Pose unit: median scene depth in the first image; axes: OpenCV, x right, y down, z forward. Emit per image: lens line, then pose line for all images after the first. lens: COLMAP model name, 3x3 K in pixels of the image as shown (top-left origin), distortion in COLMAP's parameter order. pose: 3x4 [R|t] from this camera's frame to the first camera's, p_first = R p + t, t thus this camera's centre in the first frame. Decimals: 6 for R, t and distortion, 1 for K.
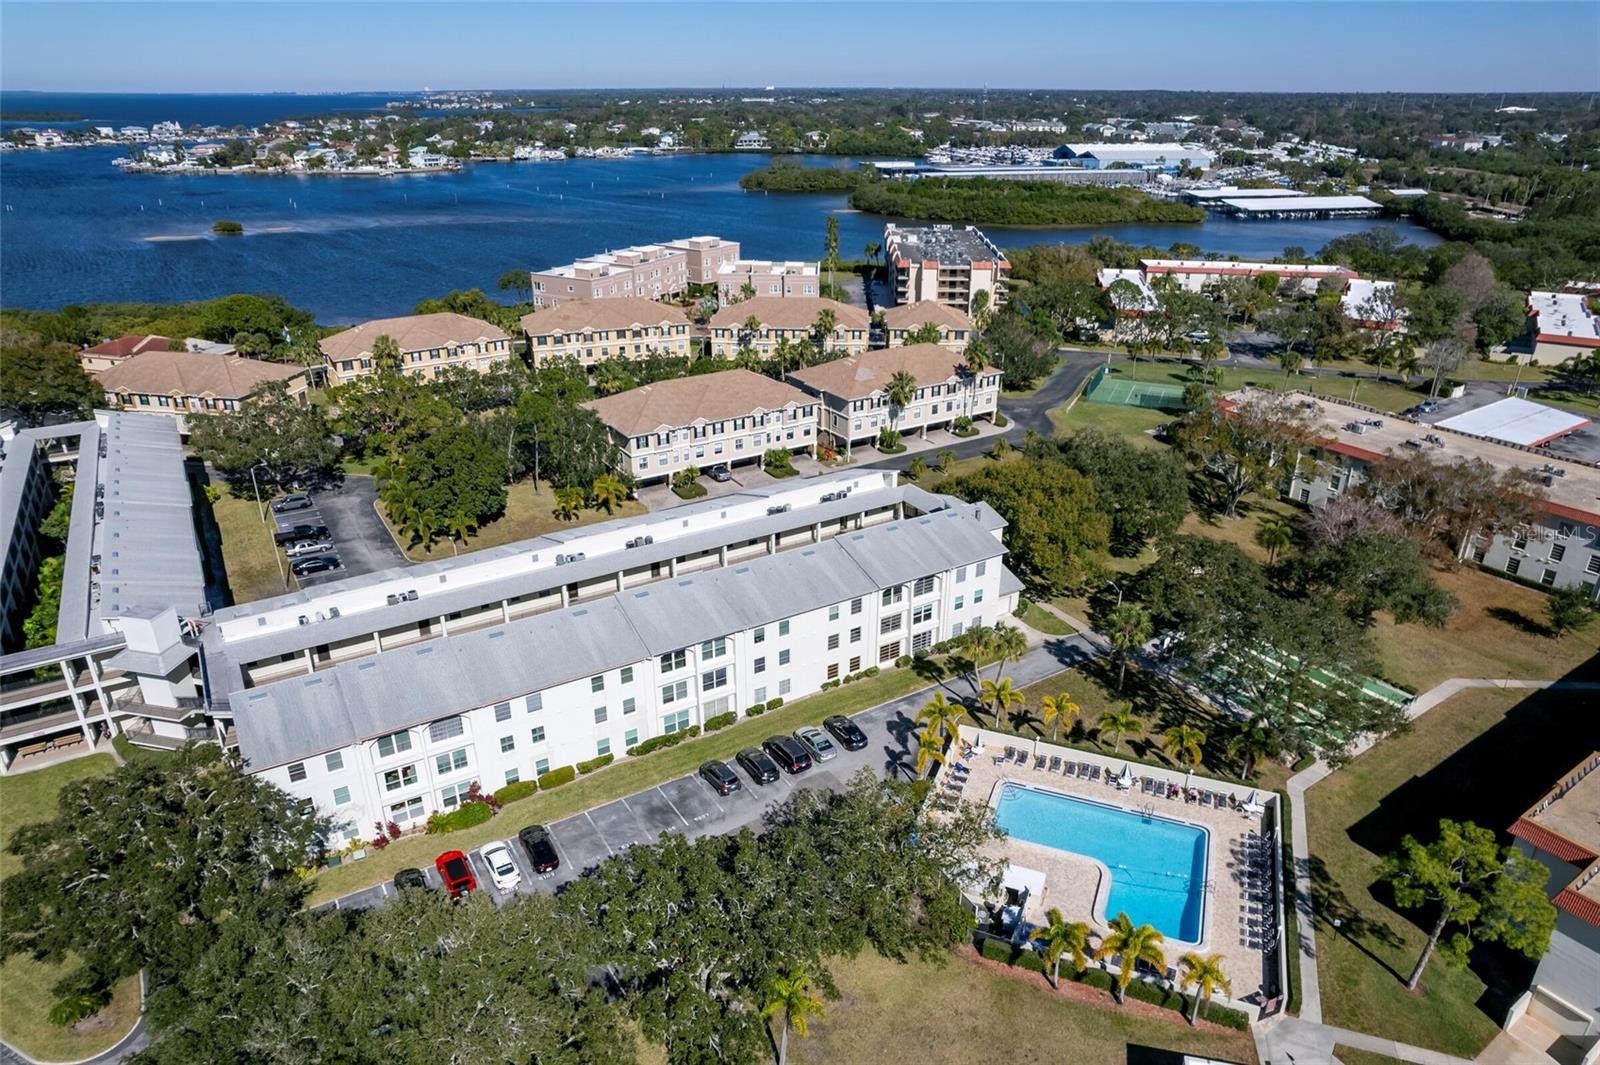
lens RADIAL K [[1023.0, 0, 803.9], [0, 1023.0, 532.4], [0, 0, 1]] dist [-0.072172, 0.065124]
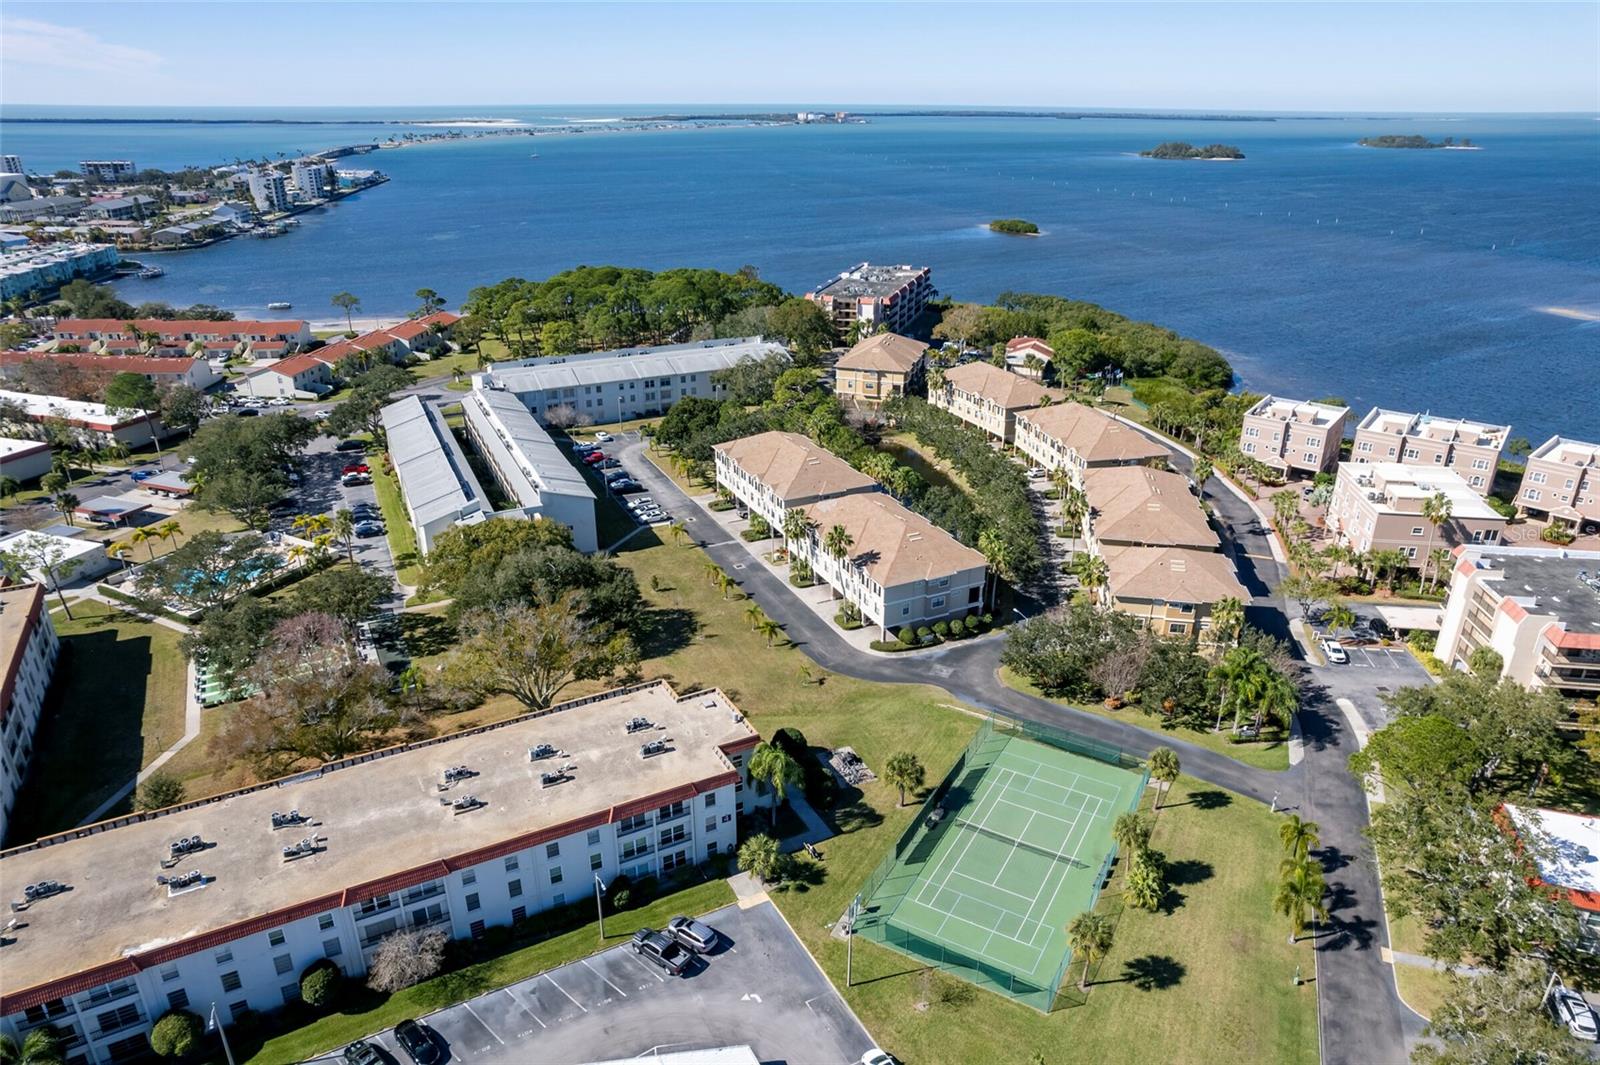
lens RADIAL K [[1023.0, 0, 803.9], [0, 1023.0, 532.4], [0, 0, 1]] dist [-0.072172, 0.065124]
pose [[-0.103124, 0.389903, -0.915064, 1.057153], [-0.407924, 0.822466, 0.396419, -0.555746], [0.907173, 0.414157, 0.074235, 0.980205]]
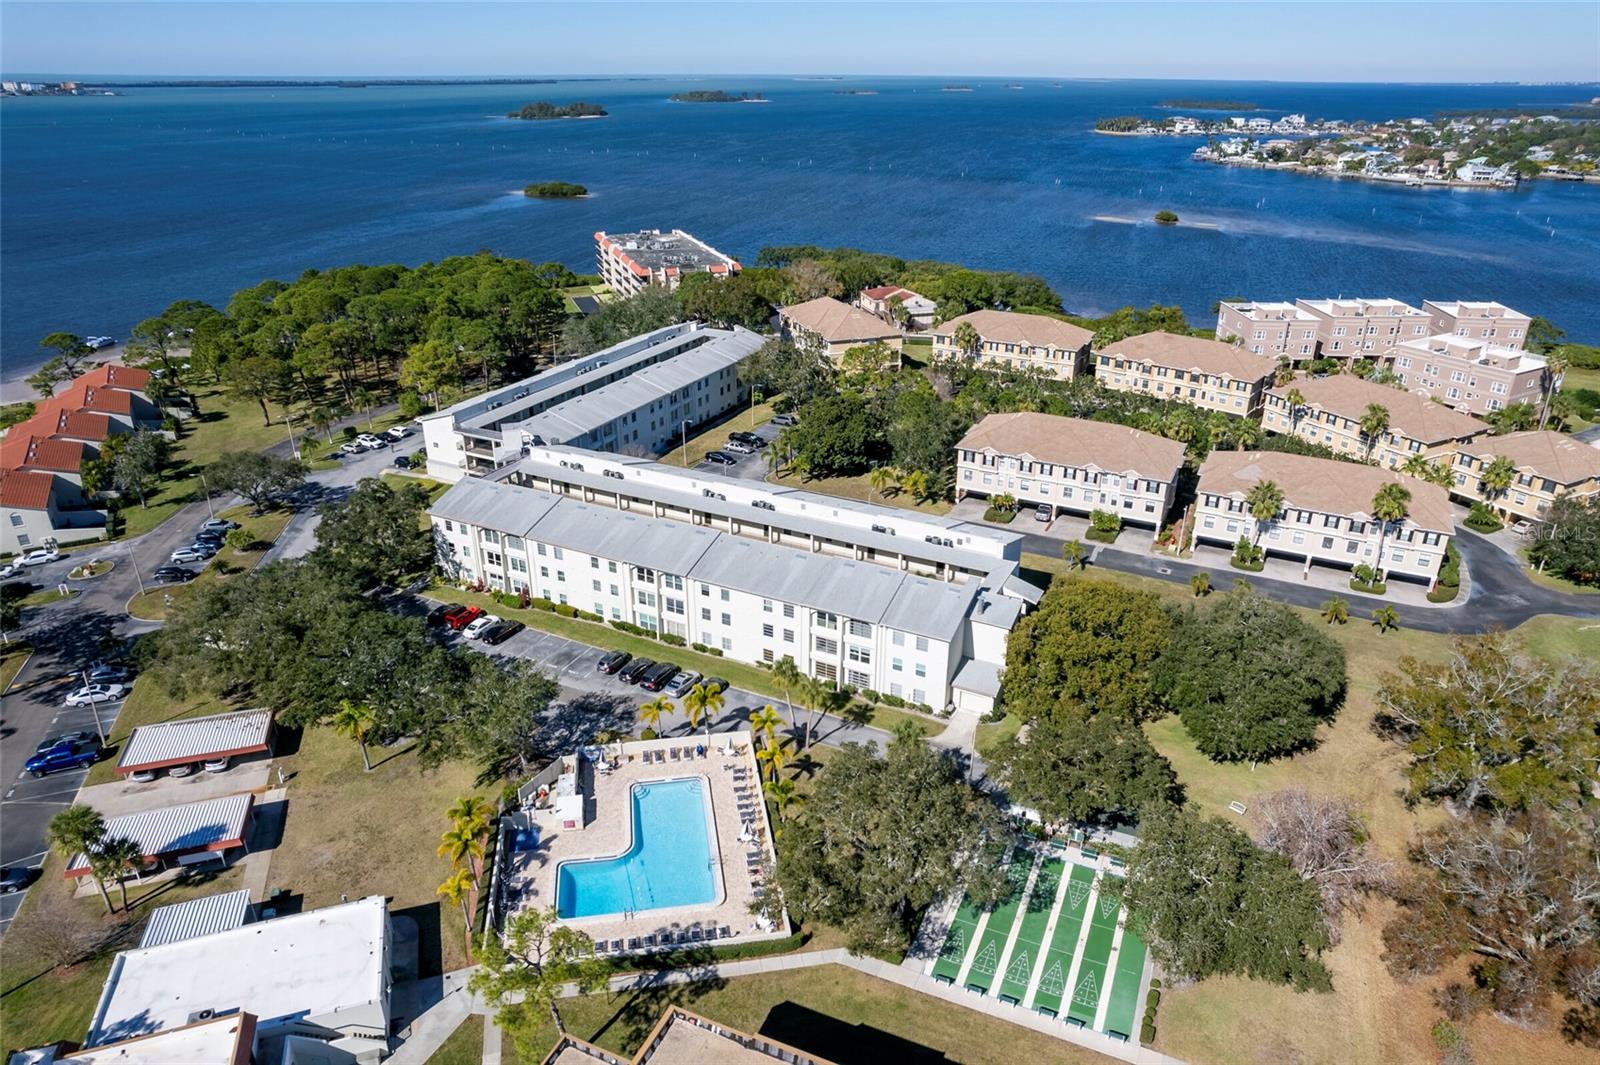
lens RADIAL K [[1023.0, 0, 803.9], [0, 1023.0, 532.4], [0, 0, 1]] dist [-0.072172, 0.065124]
pose [[0.523898, 0.355665, -0.773972, 0.595824], [-0.348597, 0.918599, 0.186162, -0.147877], [0.777181, 0.172274, 0.605236, 0.201605]]
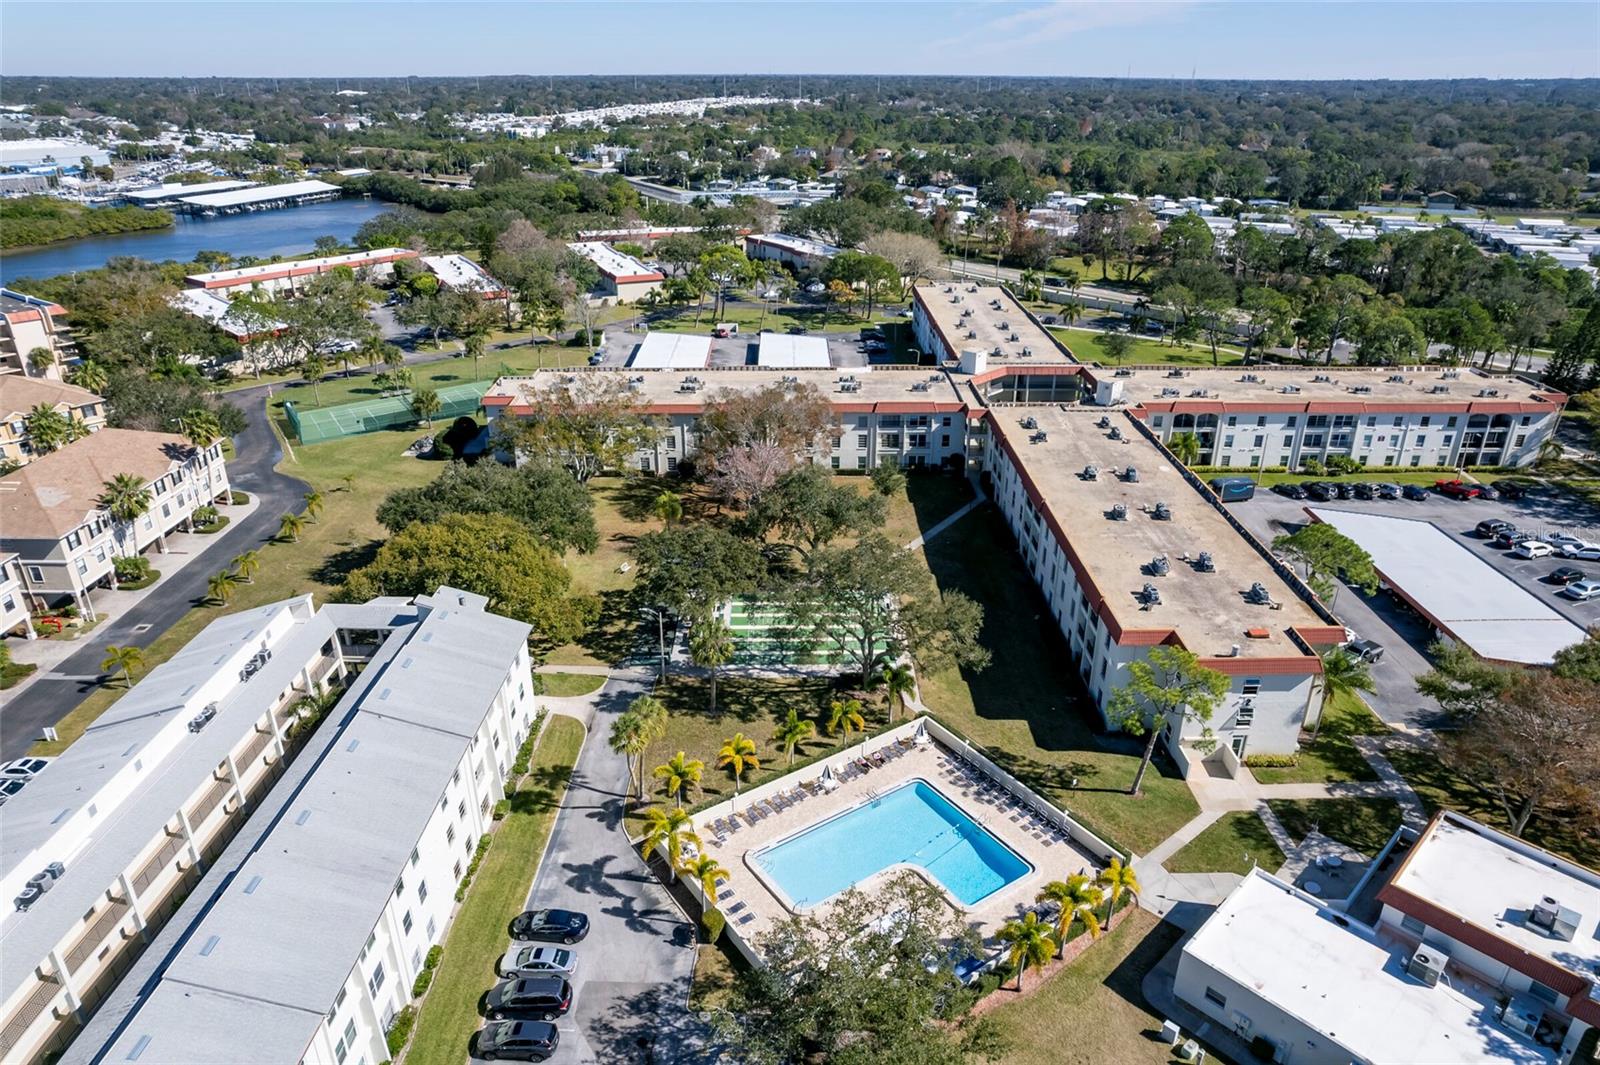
lens RADIAL K [[1023.0, 0, 803.9], [0, 1023.0, 532.4], [0, 0, 1]] dist [-0.072172, 0.065124]
pose [[0.549088, -0.347421, 0.760133, -0.199326], [0.338078, 0.924103, 0.178150, -0.088450], [-0.764334, 0.159164, 0.624869, 0.213125]]
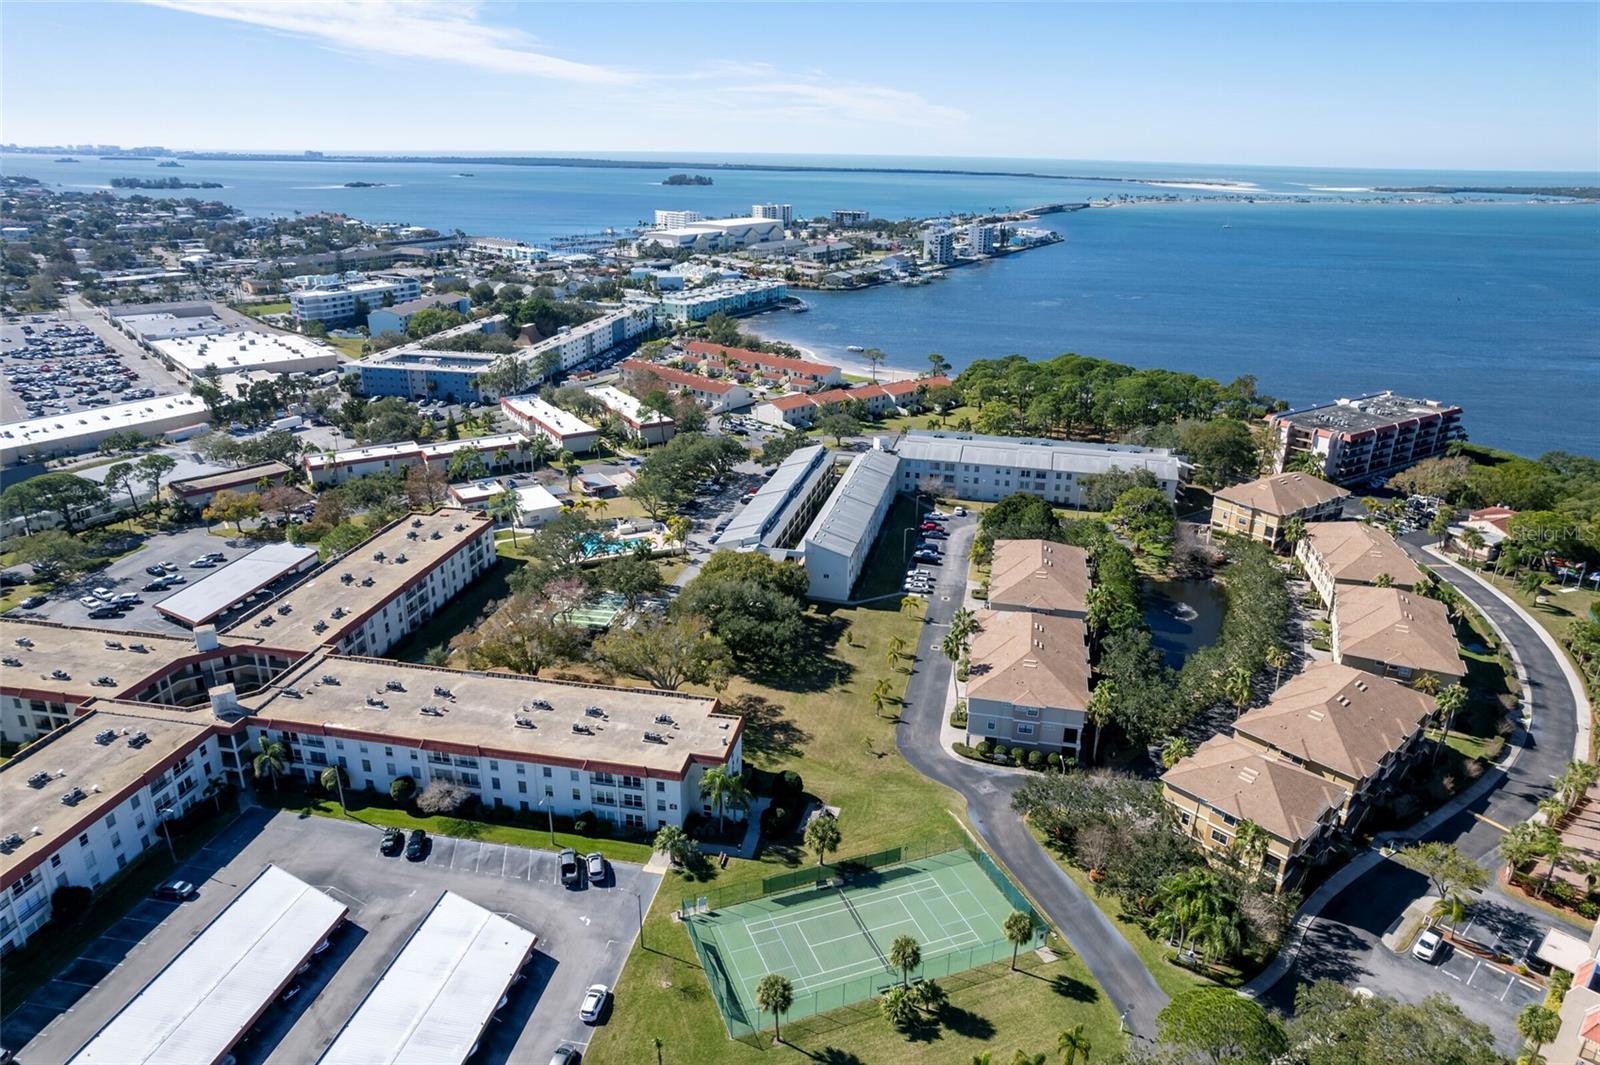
lens RADIAL K [[1023.0, 0, 803.9], [0, 1023.0, 532.4], [0, 0, 1]] dist [-0.072172, 0.065124]
pose [[-0.702410, 0.240517, -0.669904, 0.974087], [-0.304984, 0.748697, 0.588589, -0.850130], [0.643121, 0.617741, -0.452539, 1.394267]]
